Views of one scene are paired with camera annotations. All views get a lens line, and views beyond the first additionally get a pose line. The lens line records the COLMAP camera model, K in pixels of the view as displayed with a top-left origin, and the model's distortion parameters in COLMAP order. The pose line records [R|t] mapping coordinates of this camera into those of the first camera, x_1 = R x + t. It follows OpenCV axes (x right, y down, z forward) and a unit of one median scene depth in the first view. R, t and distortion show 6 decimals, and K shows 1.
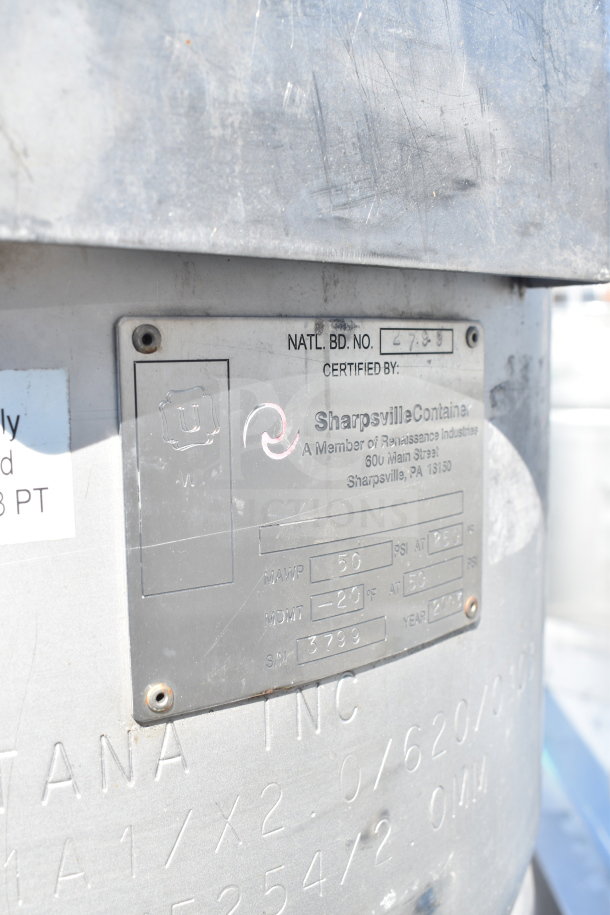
lens RADIAL K [[914.5, 0, 302.3], [0, 914.5, 456.7], [0, 0, 1]] dist [0.062942, 0.000000]
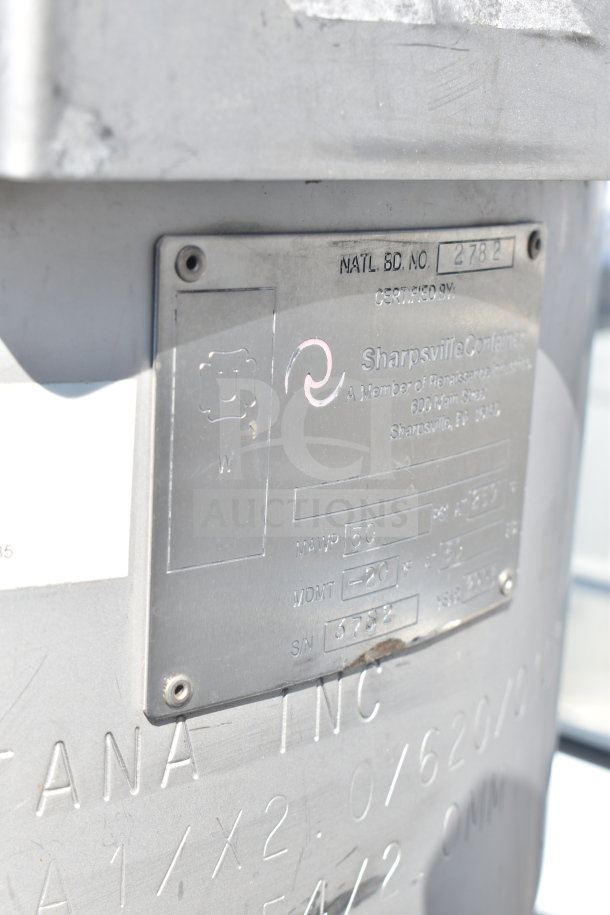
lens RADIAL K [[1560.1, 0, 306.3], [0, 1560.1, 458.7], [0, 0, 1]] dist [0.150784, 0.000000]
pose [[0.988891, 0.023985, 0.146698, -0.235651], [-0.038371, 0.994638, 0.096037, -0.081910], [-0.143608, -0.100599, 0.984508, -0.368376]]
